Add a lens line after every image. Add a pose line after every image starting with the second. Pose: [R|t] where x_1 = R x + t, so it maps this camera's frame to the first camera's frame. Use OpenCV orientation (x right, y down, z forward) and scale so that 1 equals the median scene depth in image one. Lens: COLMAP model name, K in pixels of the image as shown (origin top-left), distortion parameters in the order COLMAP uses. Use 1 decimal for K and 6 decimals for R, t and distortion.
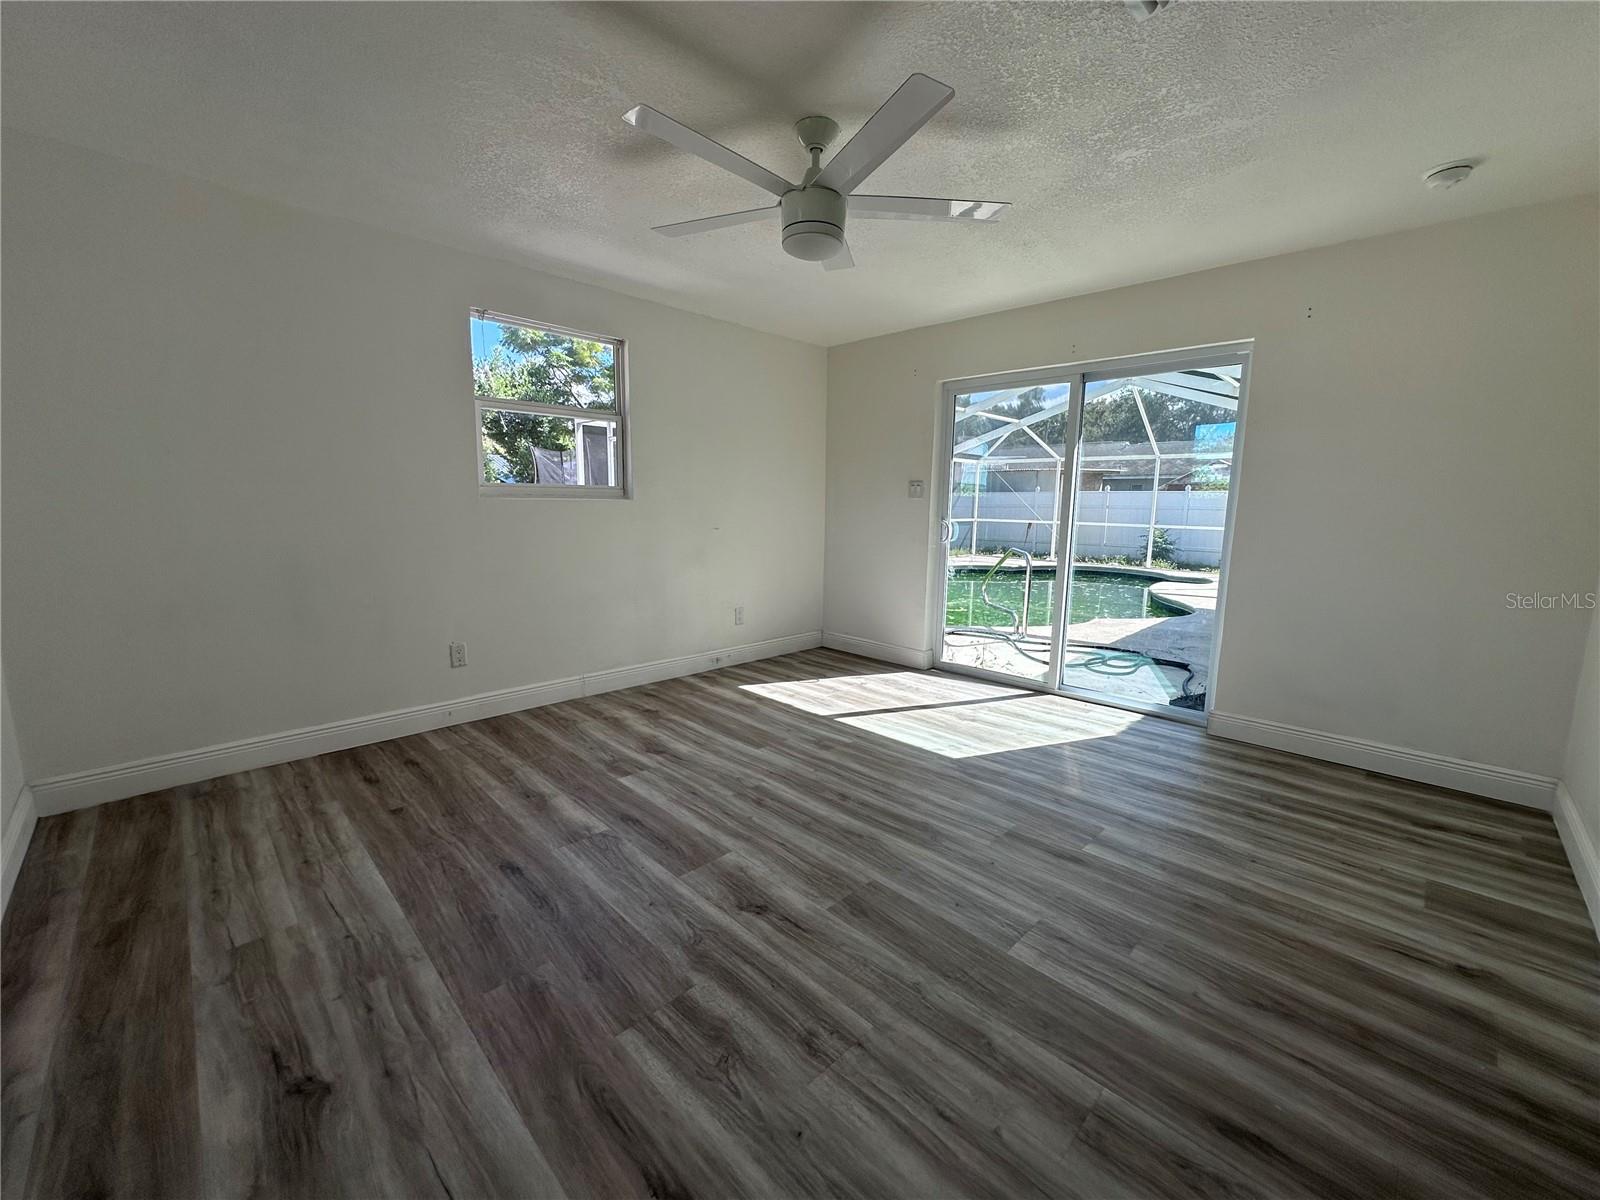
lens RADIAL K [[640.6, 0, 800.0], [0, 640.6, 600.0], [0, 0, 1]] dist [-0.000835, 0.000335]
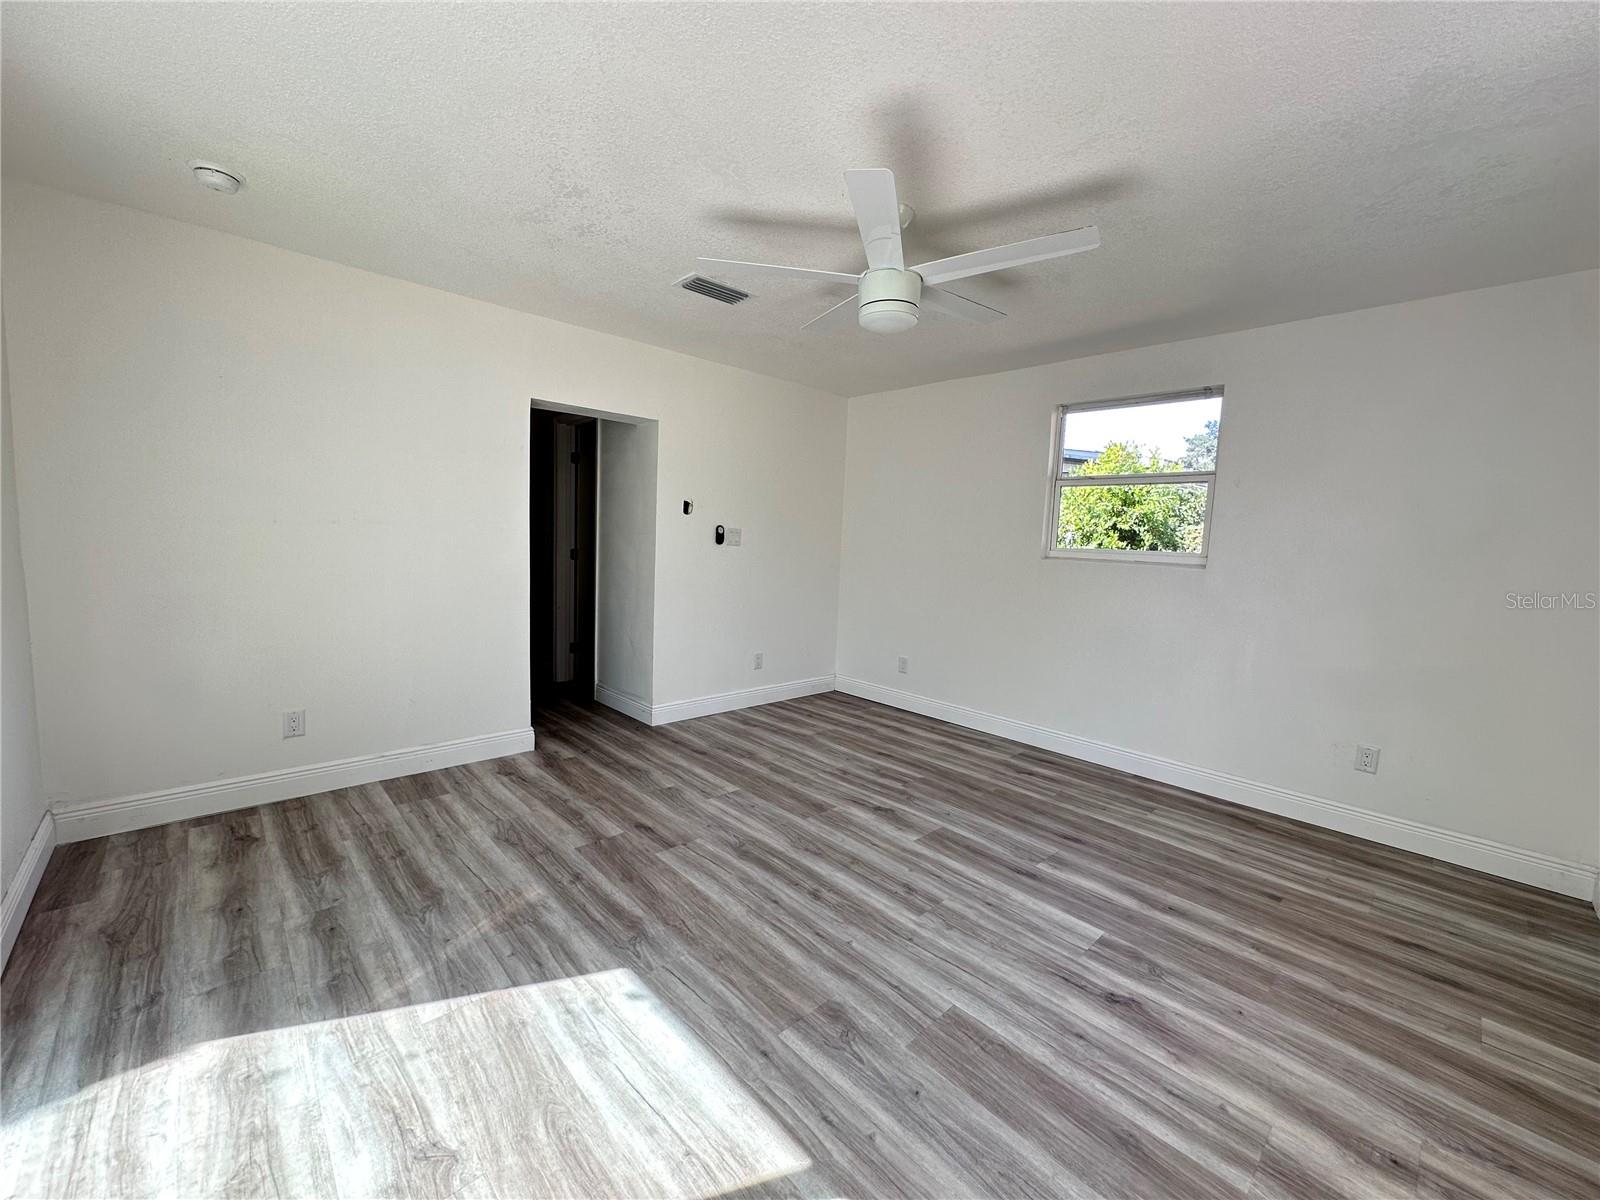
lens RADIAL K [[640.6, 0, 800.0], [0, 640.6, 600.0], [0, 0, 1]] dist [-0.000835, 0.000335]
pose [[-0.998131, -0.057819, 0.019804, 0.105598], [-0.050909, 0.965849, 0.254055, -0.333087], [-0.033817, 0.252572, -0.966987, 1.925224]]
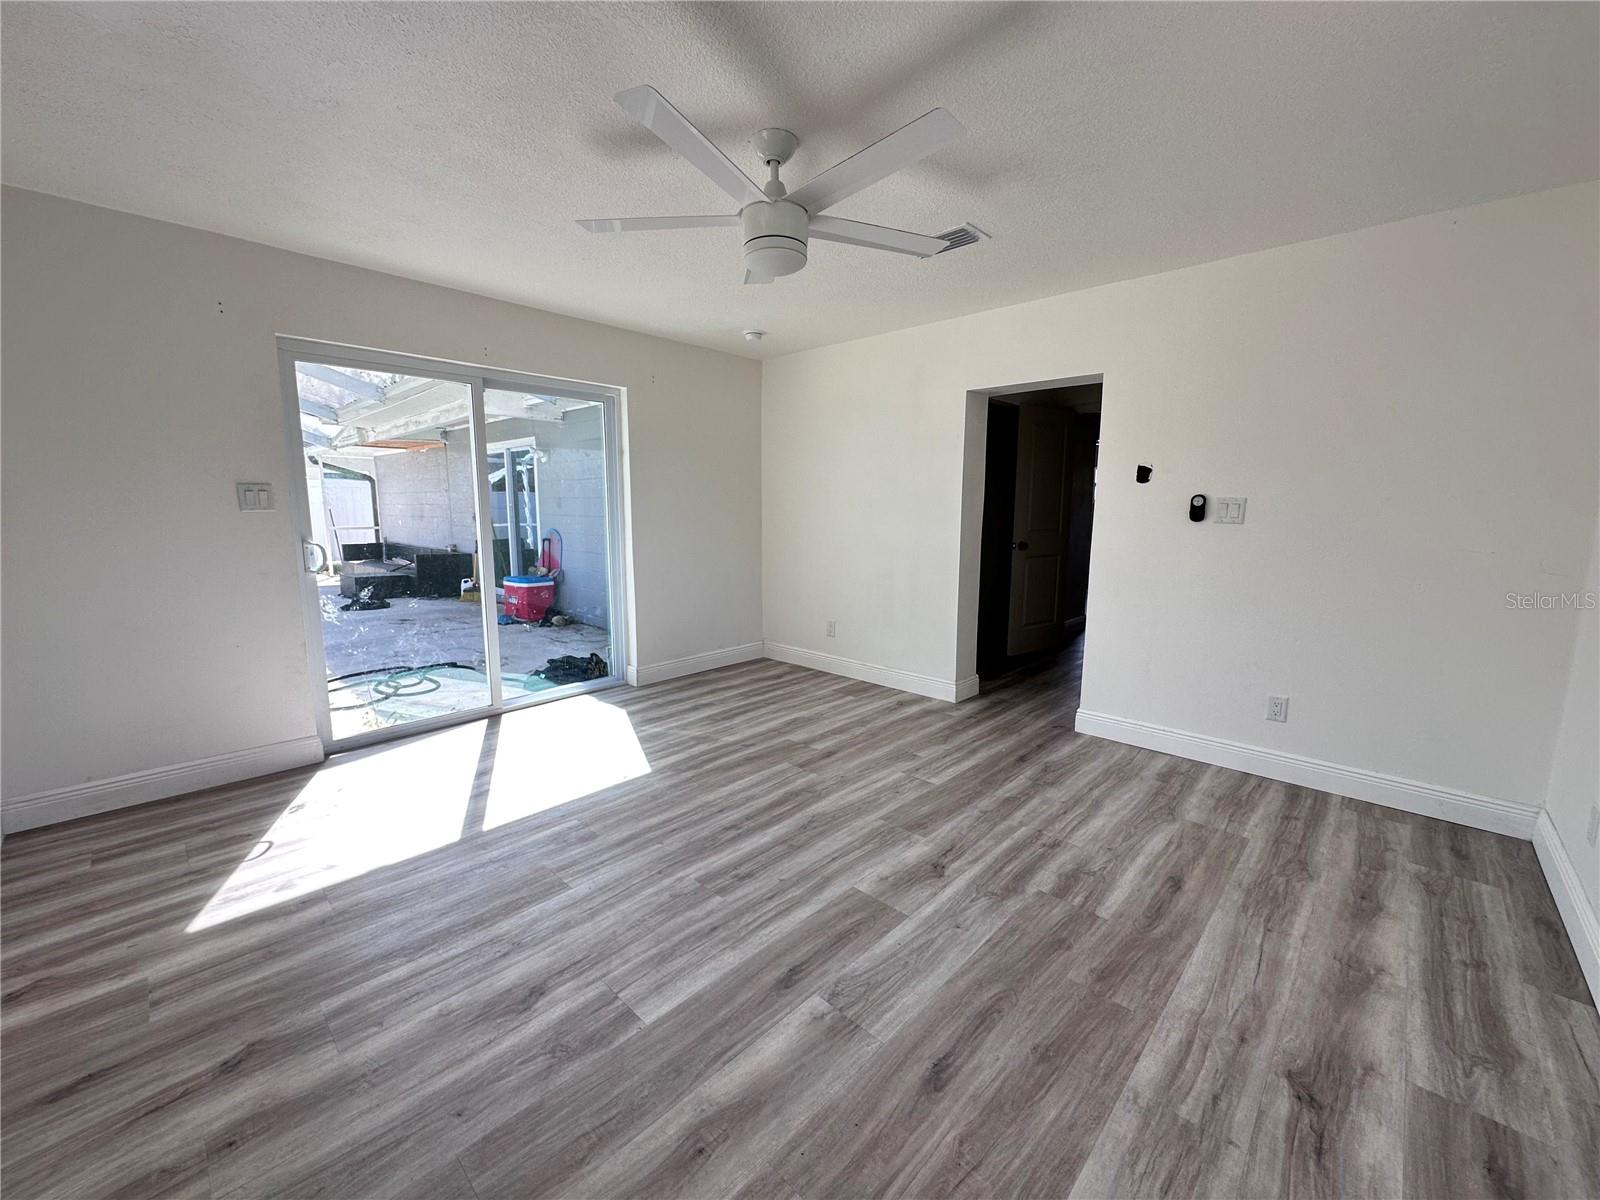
lens RADIAL K [[640.6, 0, 800.0], [0, 640.6, 600.0], [0, 0, 1]] dist [-0.000835, 0.000335]
pose [[-0.029349, -0.161412, 0.986451, -0.914420], [0.147051, 0.975441, 0.163986, -0.186557], [-0.988693, 0.149872, -0.004892, 0.941004]]
